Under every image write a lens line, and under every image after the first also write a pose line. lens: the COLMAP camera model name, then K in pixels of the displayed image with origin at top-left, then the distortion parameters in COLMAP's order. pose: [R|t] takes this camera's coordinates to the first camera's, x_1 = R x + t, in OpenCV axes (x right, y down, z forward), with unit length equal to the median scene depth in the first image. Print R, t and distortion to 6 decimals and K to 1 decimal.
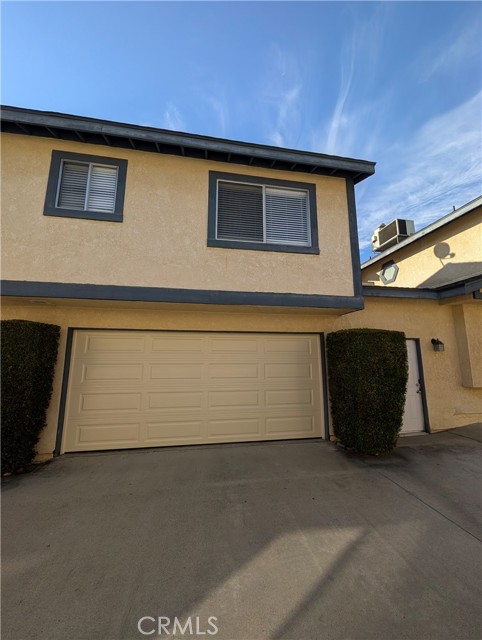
lens RADIAL K [[237.5, 0, 237.1], [0, 237.5, 327.6], [0, 0, 1]] dist [-0.006373, -0.000007]
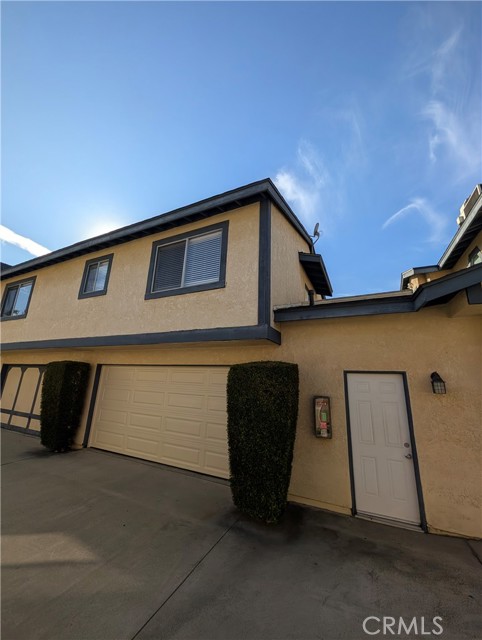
lens RADIAL K [[237.5, 0, 237.1], [0, 237.5, 327.6], [0, 0, 1]] dist [-0.006373, -0.000007]
pose [[0.820230, -0.097040, -0.563743, 1.016356], [0.036324, 0.992353, -0.117969, -0.020637], [0.570879, 0.076285, 0.817482, 0.240969]]
